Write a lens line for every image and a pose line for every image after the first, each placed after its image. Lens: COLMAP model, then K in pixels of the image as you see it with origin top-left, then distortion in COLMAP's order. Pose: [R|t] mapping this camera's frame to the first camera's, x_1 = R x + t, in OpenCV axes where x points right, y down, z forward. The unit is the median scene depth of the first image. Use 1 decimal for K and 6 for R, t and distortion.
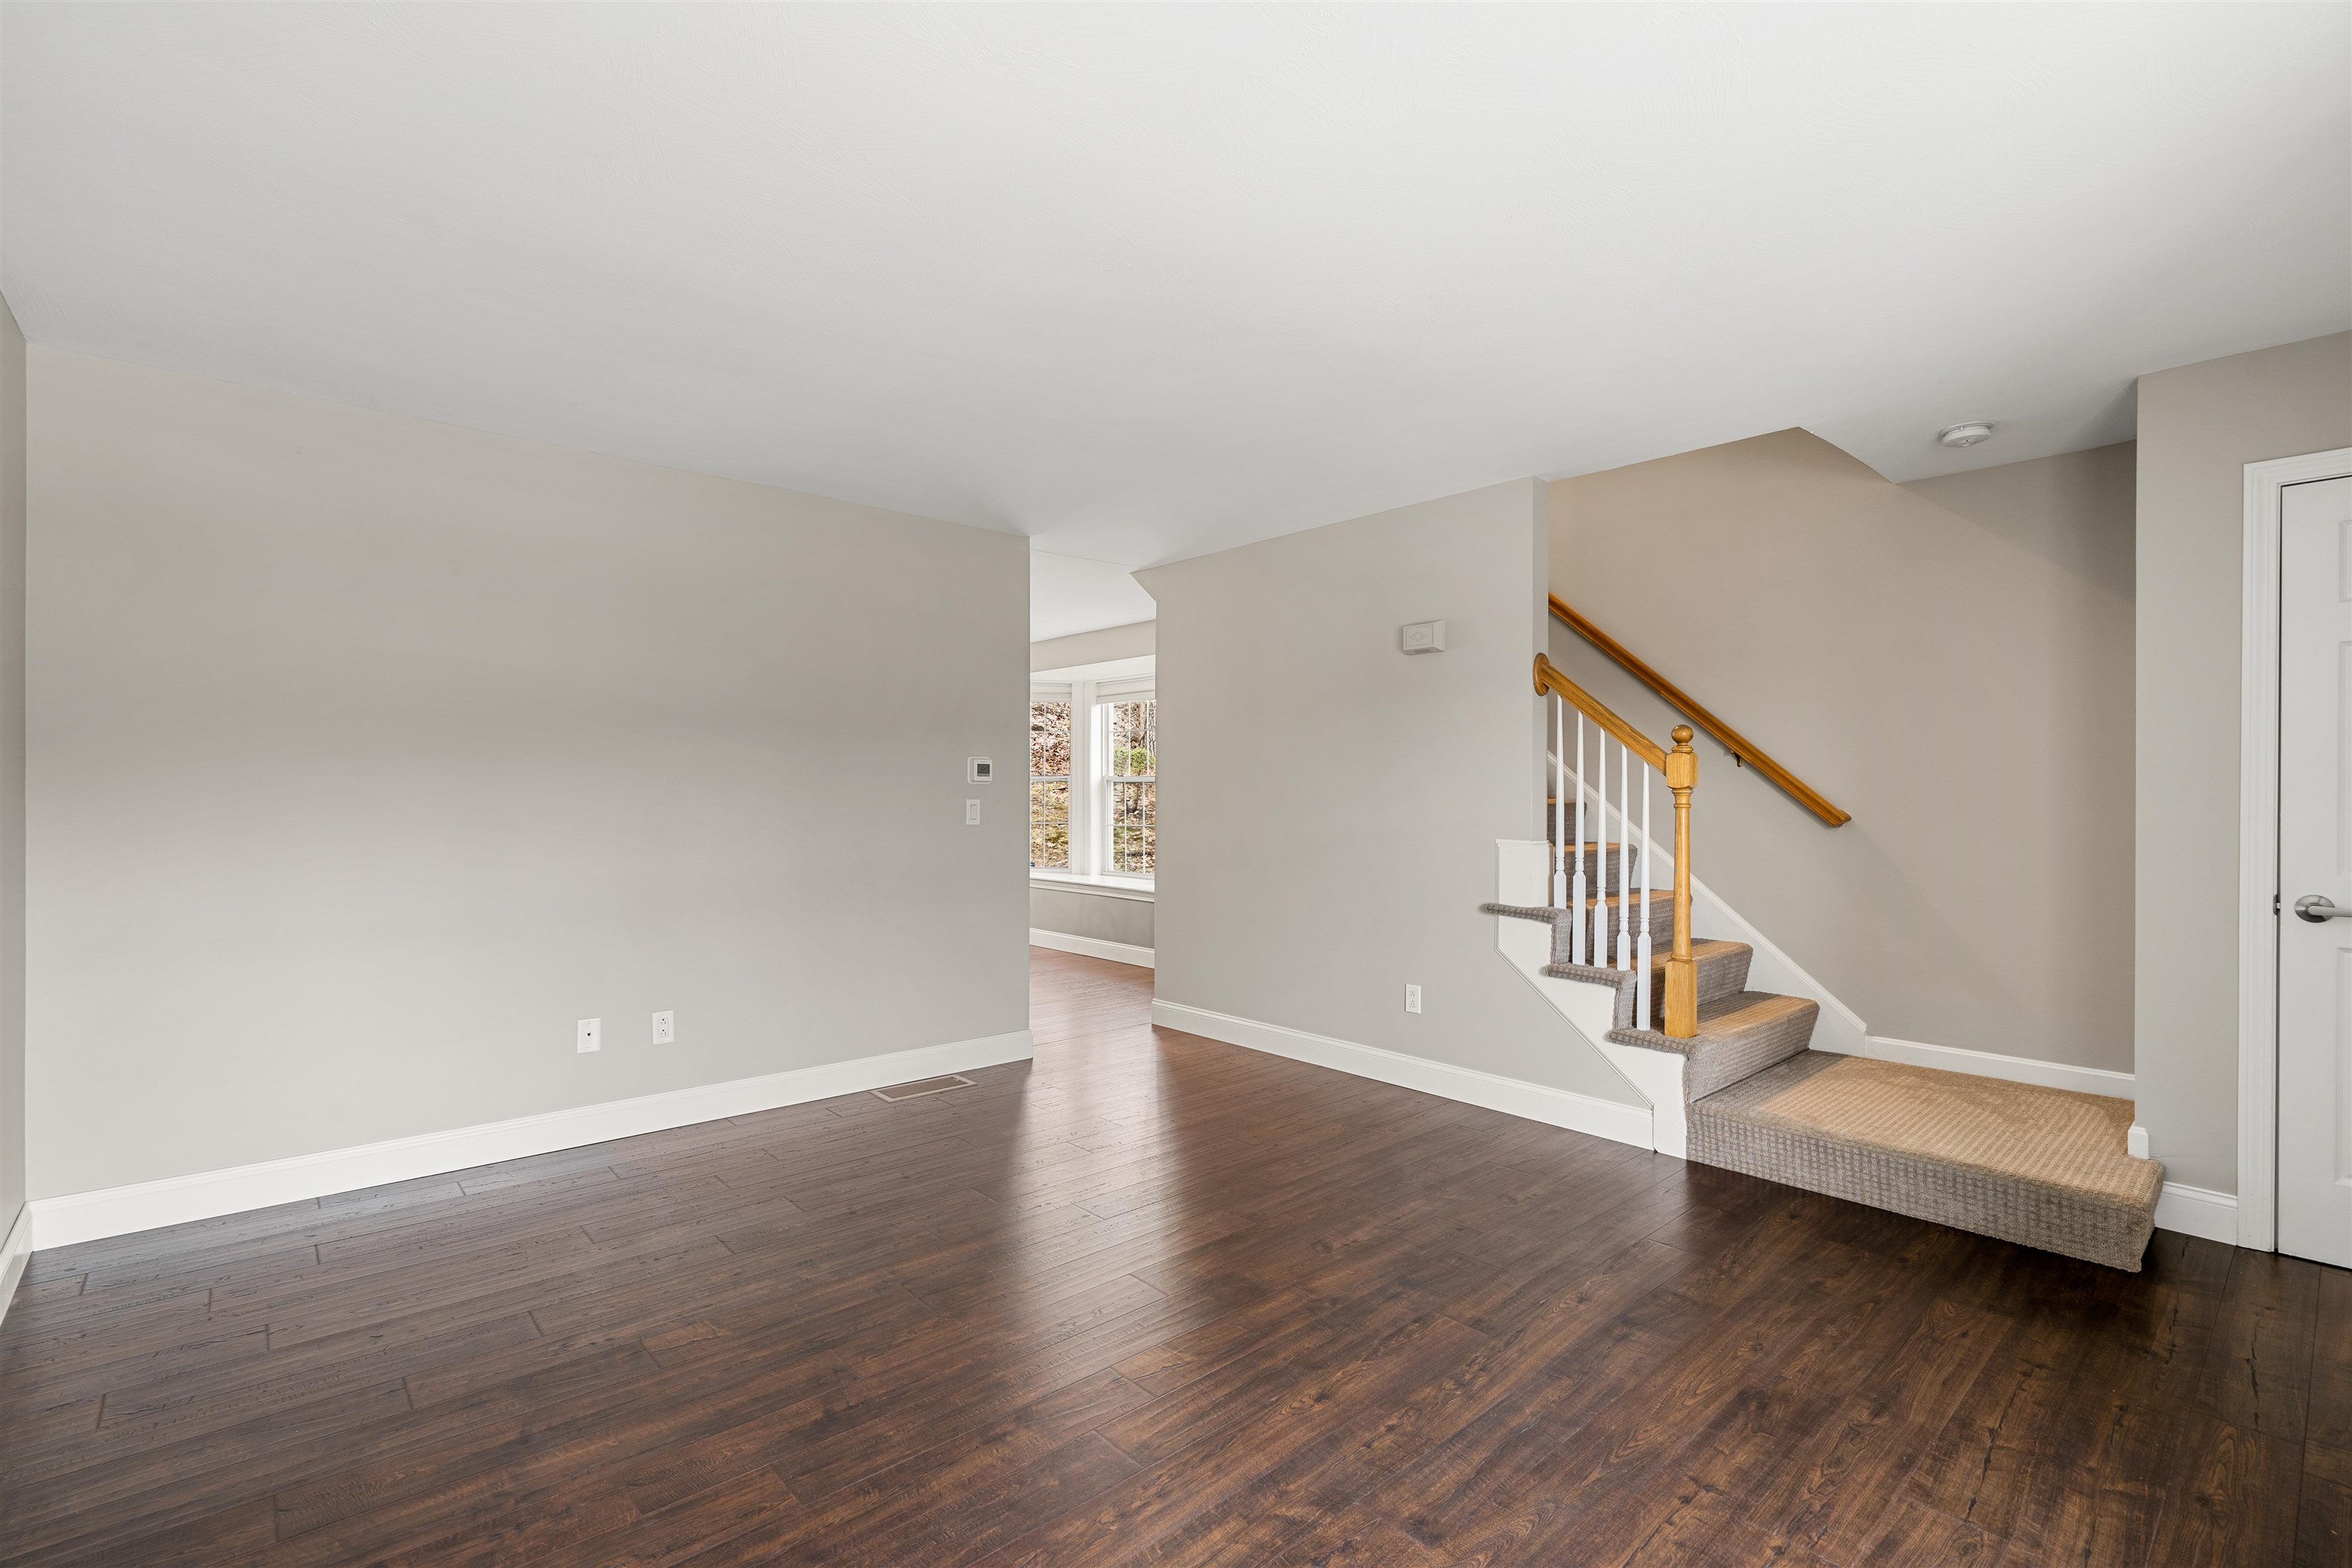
lens RADIAL K [[1061.4, 0, 1169.2], [0, 1061.4, 801.8], [0, 0, 1]] dist [-0.002151, -0.000160]
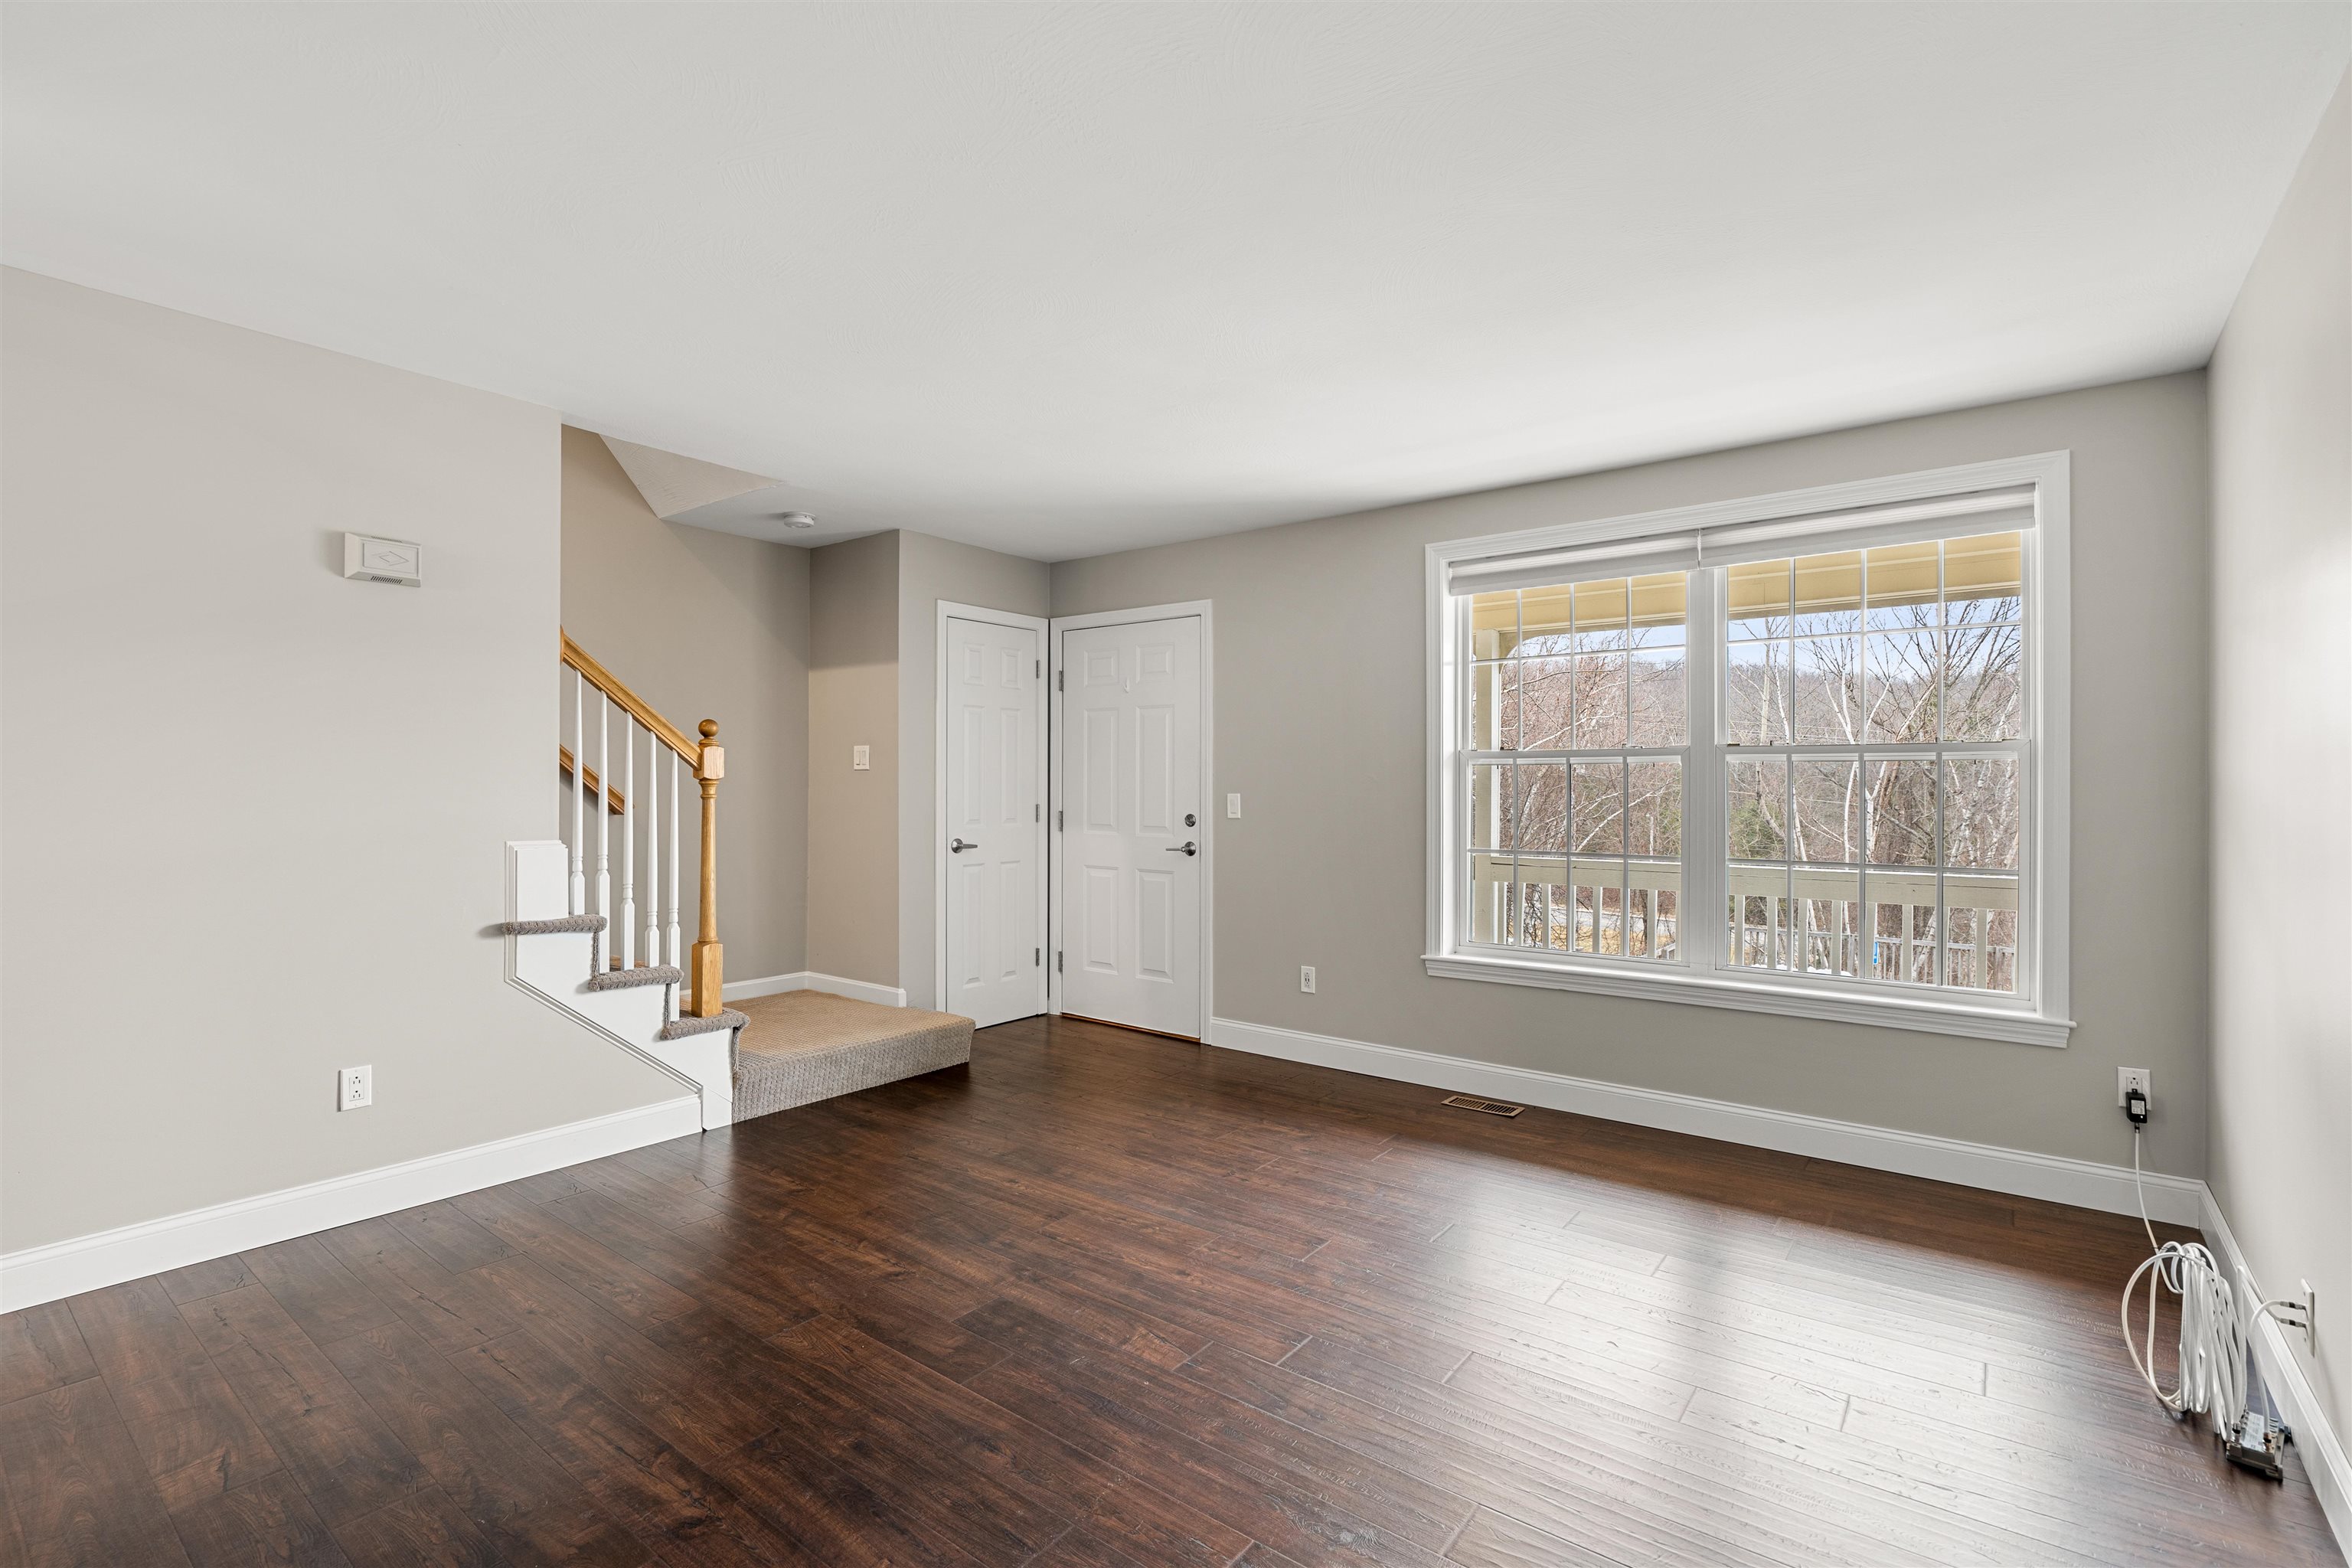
lens RADIAL K [[1067.6, 0, 1174.9], [0, 1067.6, 772.7], [0, 0, 1]] dist [0.002255, 0.001009]
pose [[-0.184092, 0.009221, 0.982866, -0.755381], [0.007553, 0.999940, -0.007967, -0.007896], [-0.982880, 0.005957, -0.184151, 0.862952]]
